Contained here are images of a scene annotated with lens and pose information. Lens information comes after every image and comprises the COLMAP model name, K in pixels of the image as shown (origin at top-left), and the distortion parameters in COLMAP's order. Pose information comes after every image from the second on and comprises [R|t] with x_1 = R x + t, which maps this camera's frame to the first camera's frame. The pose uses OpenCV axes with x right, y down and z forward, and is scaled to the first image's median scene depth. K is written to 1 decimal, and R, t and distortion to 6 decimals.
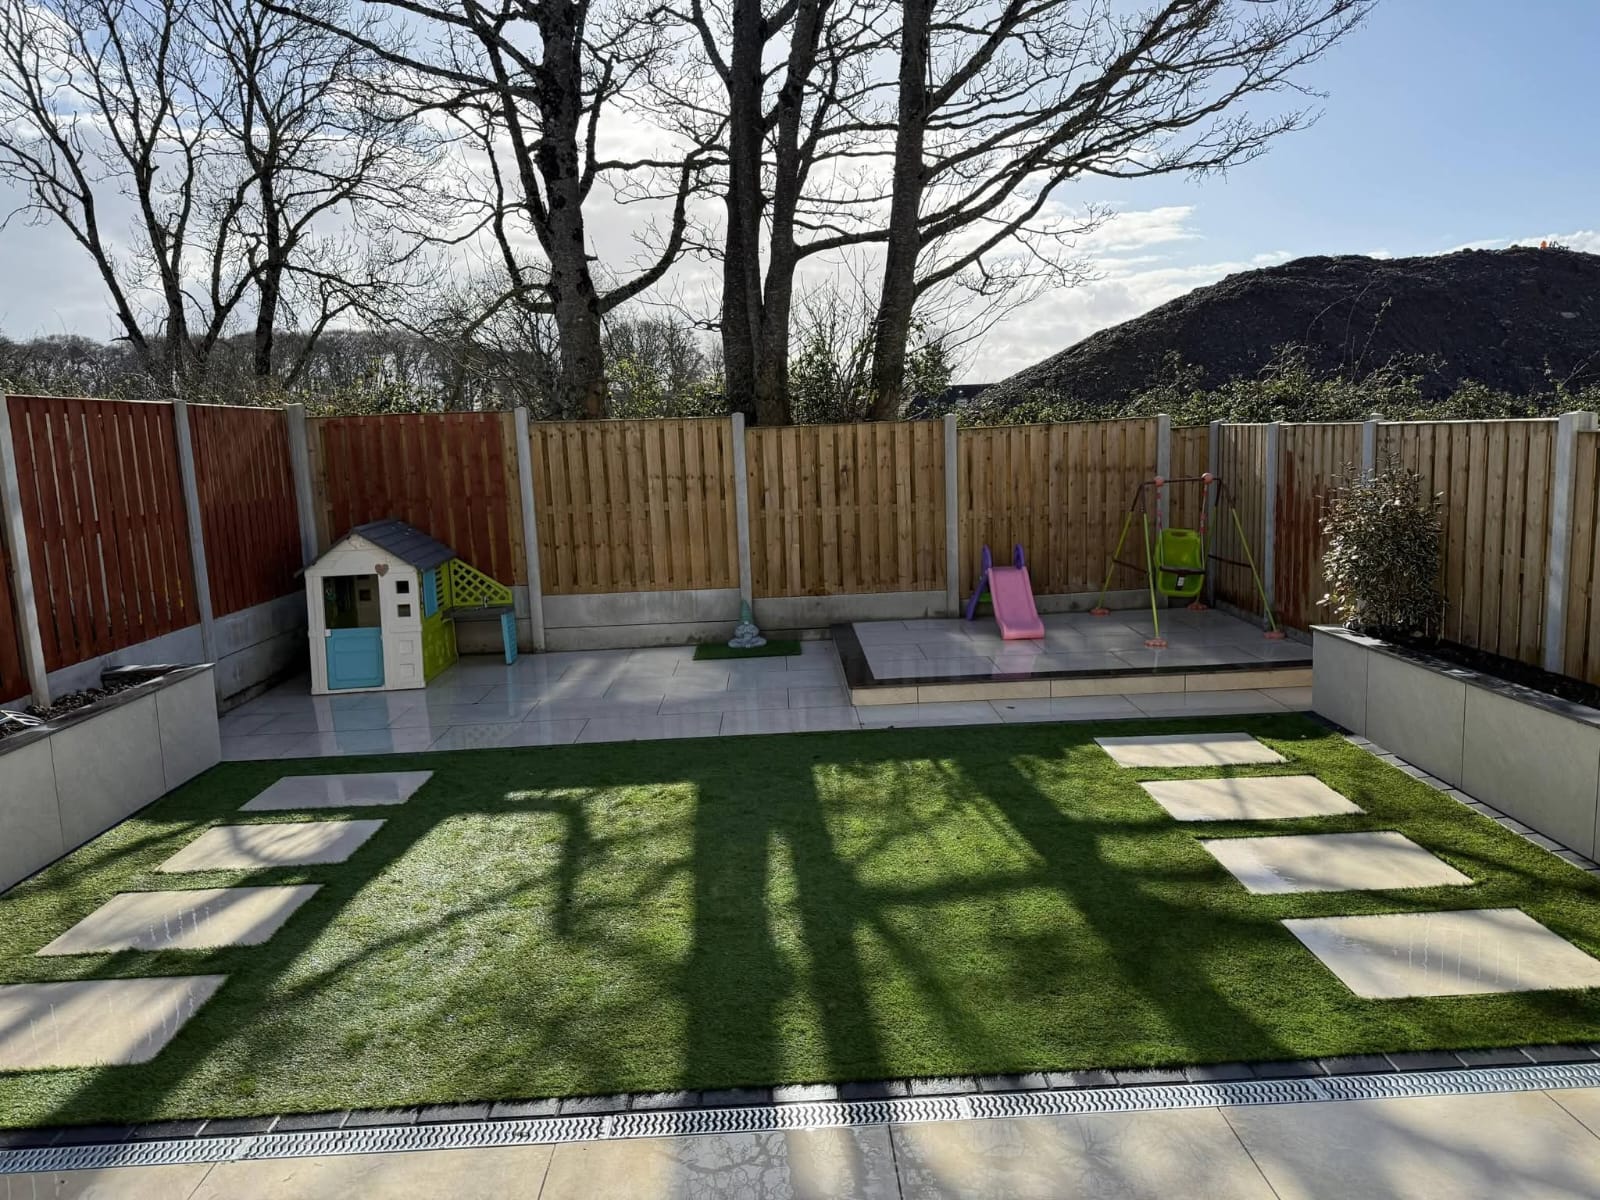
lens RADIAL K [[1123.9, 0, 803.3], [0, 1123.9, 608.3], [0, 0, 1]] dist [0.030242, -0.034462]
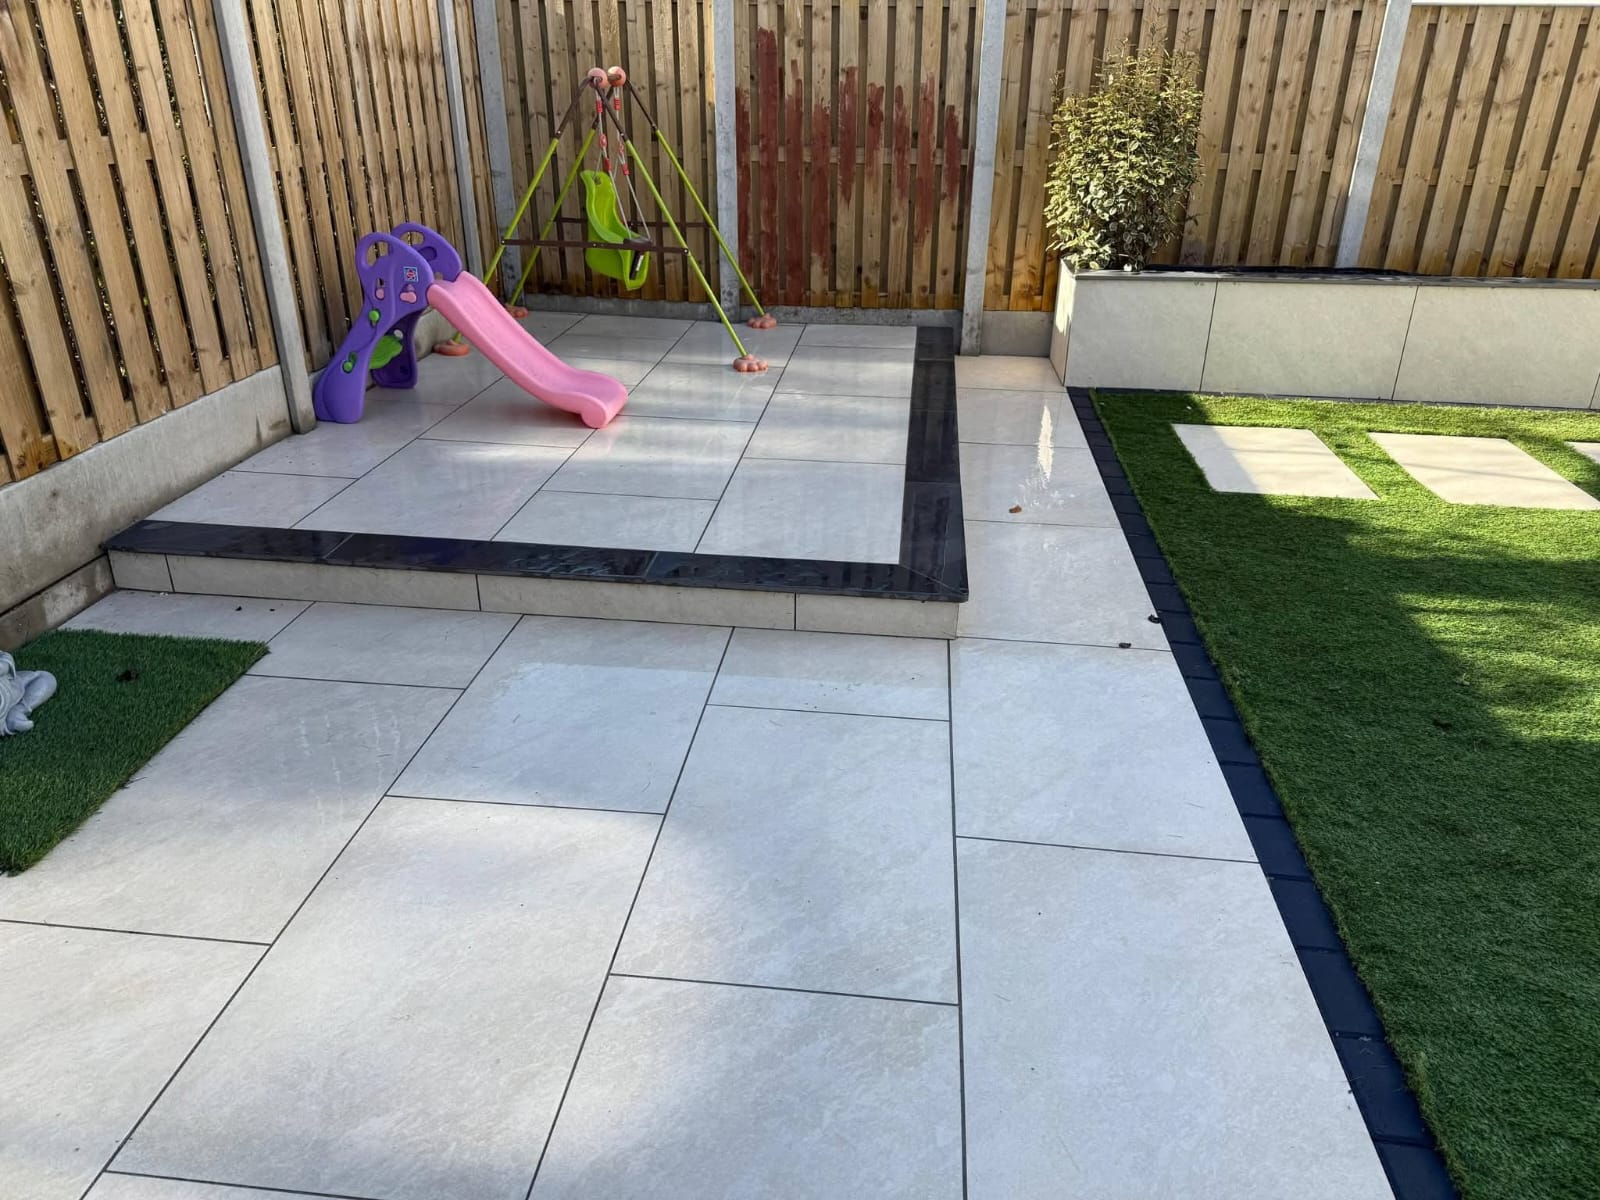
lens RADIAL K [[1123.9, 0, 804.0], [0, 1123.9, 601.4], [0, 0, 1]] dist [0.030242, -0.034462]
pose [[0.124906, -0.383672, 0.914983, -0.416211], [0.136078, 0.920115, 0.367248, -0.102437], [-0.982792, 0.078638, 0.167138, 1.270985]]
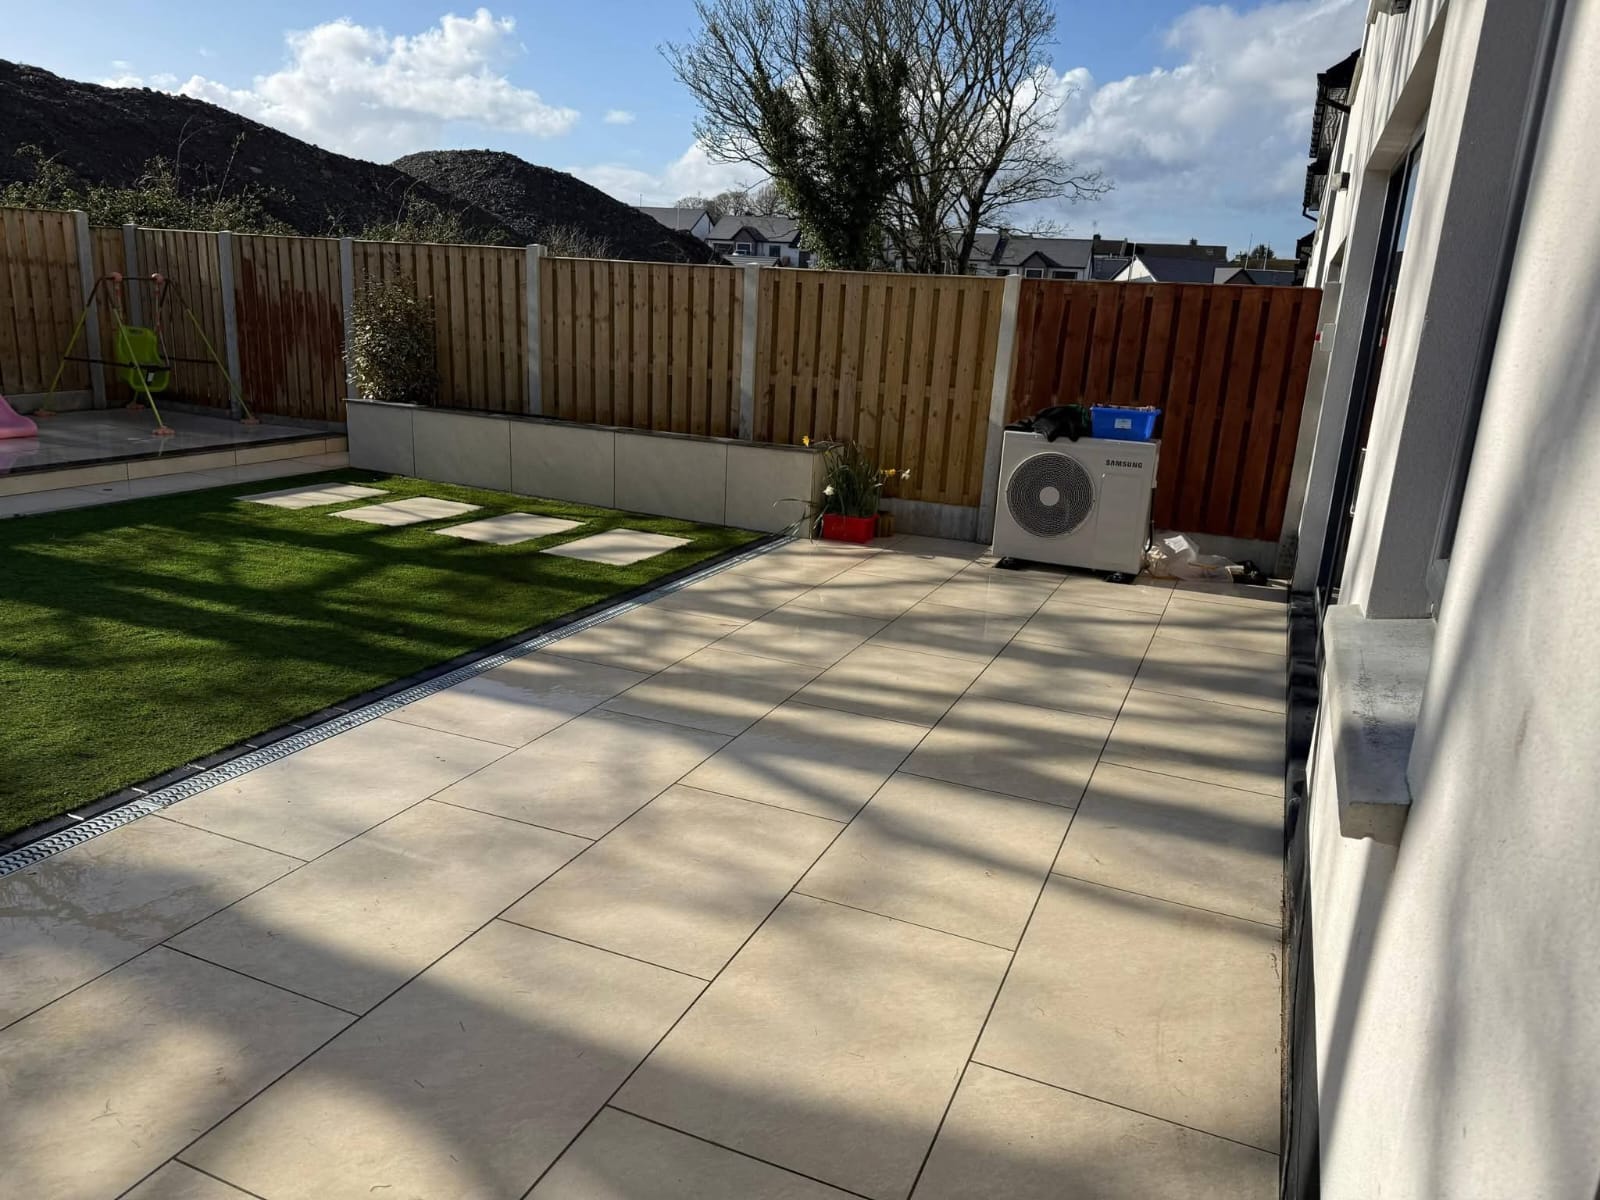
lens RADIAL K [[1123.9, 0, 803.6], [0, 1123.9, 609.7], [0, 0, 1]] dist [0.030242, -0.034462]
pose [[0.414511, -0.180902, 0.891883, -0.610797], [0.066768, 0.983448, 0.168443, 0.081059], [-0.907592, -0.010272, 0.419728, -0.007586]]
